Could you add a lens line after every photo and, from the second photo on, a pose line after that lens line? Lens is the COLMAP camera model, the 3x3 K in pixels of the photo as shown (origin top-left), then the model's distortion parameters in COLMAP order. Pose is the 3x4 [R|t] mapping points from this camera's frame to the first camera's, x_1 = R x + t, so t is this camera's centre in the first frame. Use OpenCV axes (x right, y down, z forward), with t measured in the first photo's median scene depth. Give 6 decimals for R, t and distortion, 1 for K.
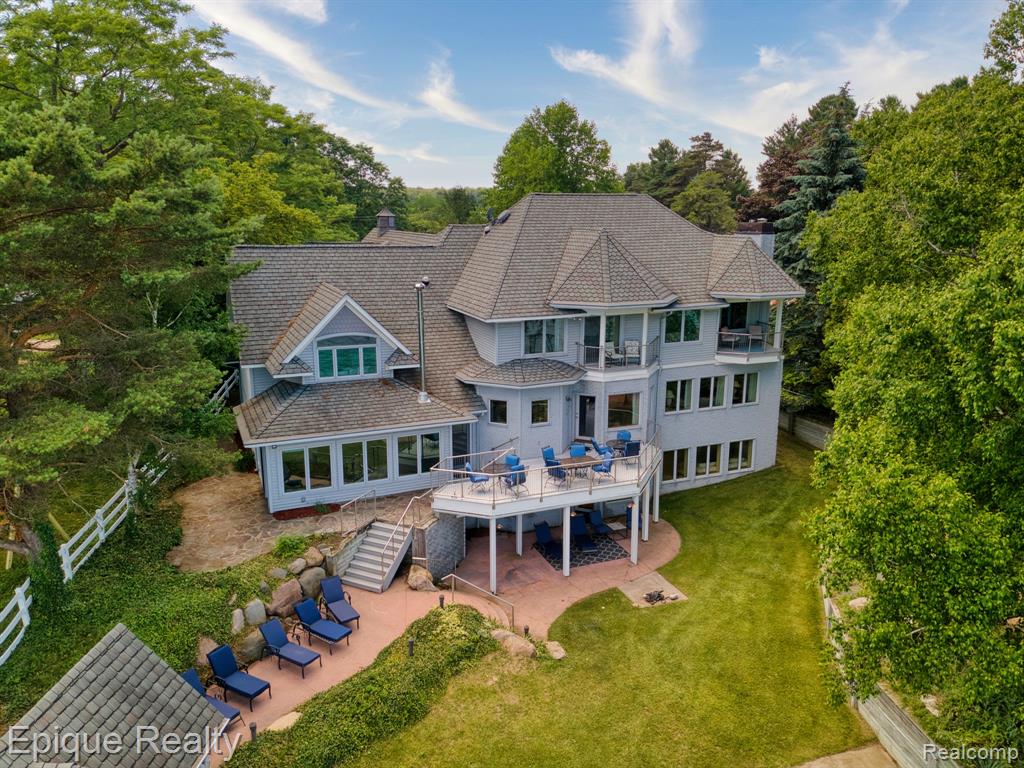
lens RADIAL K [[743.2, 0, 511.4], [0, 743.2, 382.3], [0, 0, 1]] dist [0.110997, -0.194416]
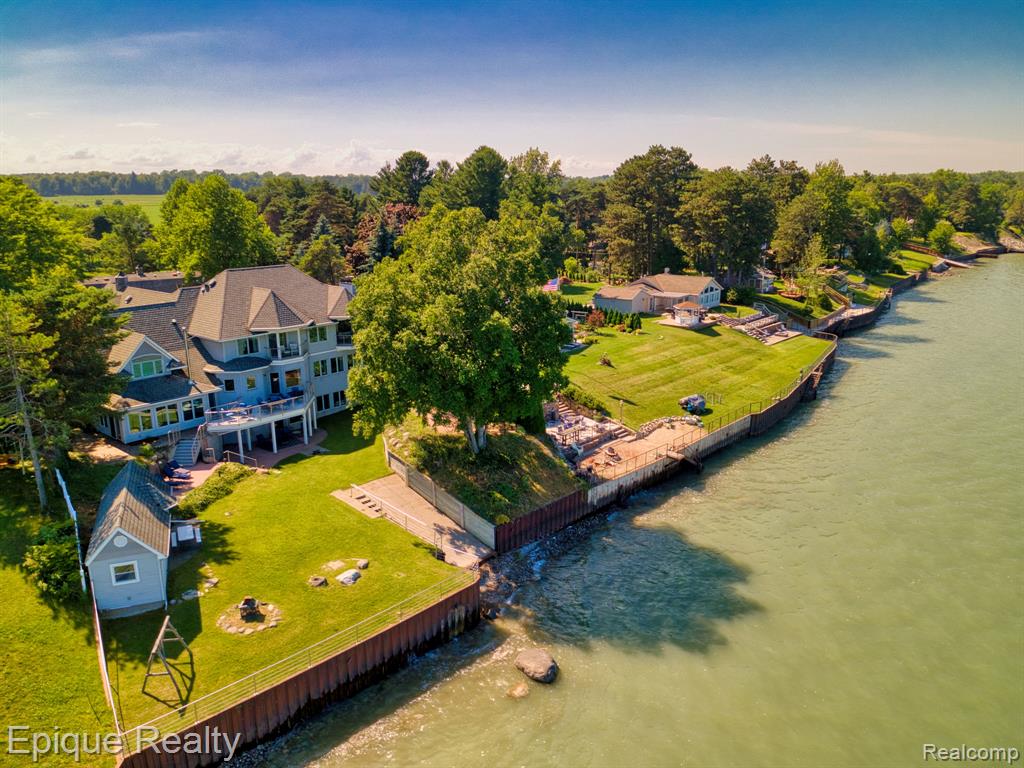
lens RADIAL K [[743.2, 0, 515.8], [0, 743.2, 383.1], [0, 0, 1]] dist [0.110997, -0.194416]
pose [[0.893818, -0.118674, 0.432442, -0.197430], [0.107574, 0.992932, 0.050143, 0.013806], [-0.435336, 0.001701, 0.900266, -1.135132]]
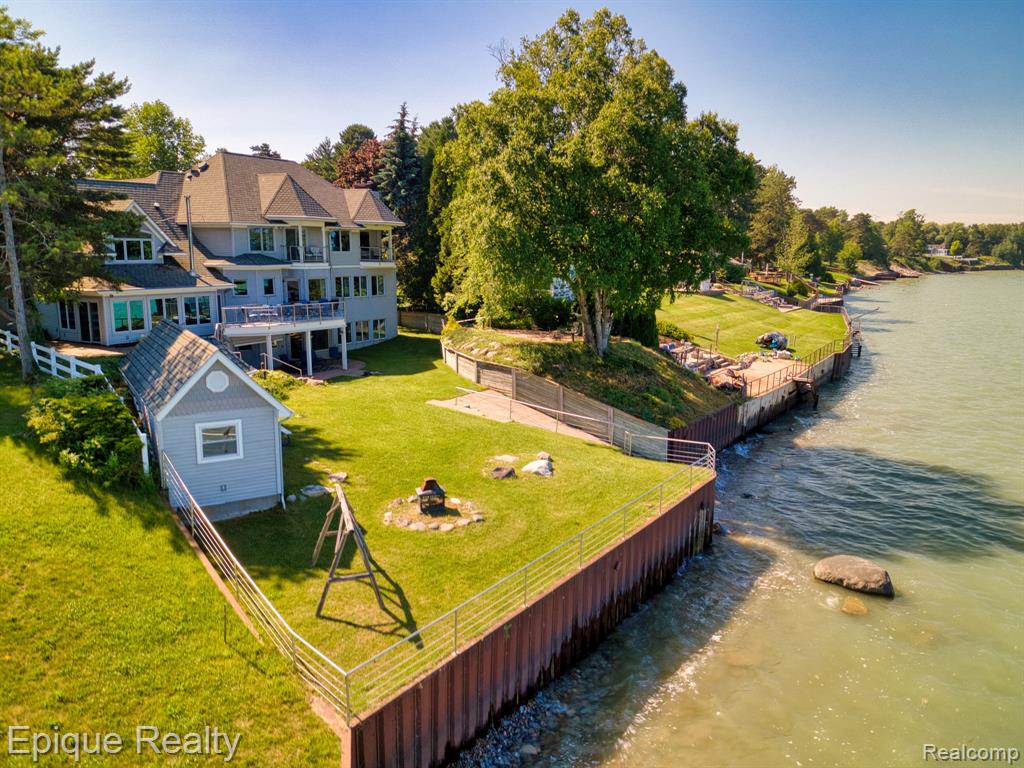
lens RADIAL K [[743.2, 0, 516.1], [0, 743.2, 383.4], [0, 0, 1]] dist [0.110997, -0.194416]
pose [[0.808263, -0.098740, 0.580484, -0.442838], [0.122898, 0.992417, -0.002312, 0.286514], [-0.575853, 0.073209, 0.814269, -0.511237]]
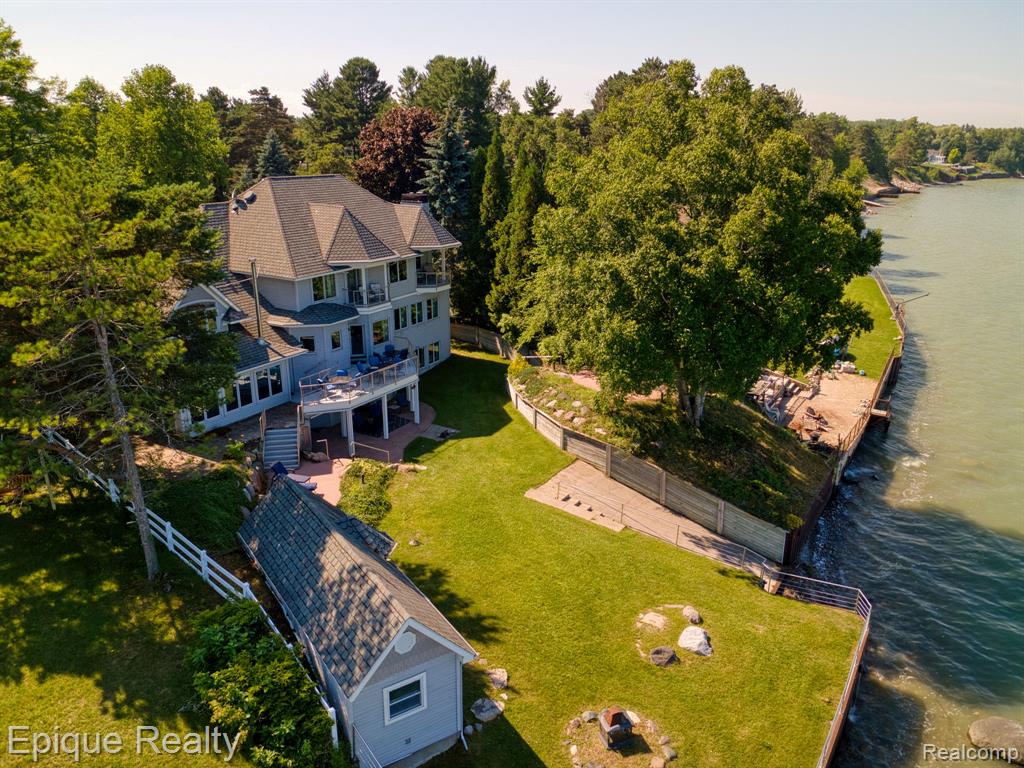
lens RADIAL K [[743.2, 0, 517.0], [0, 743.2, 386.3], [0, 0, 1]] dist [0.110997, -0.194416]
pose [[0.790026, -0.187586, 0.583670, -0.515188], [0.129075, 0.981593, 0.140766, -0.030389], [-0.599332, -0.035872, 0.799696, -0.350556]]
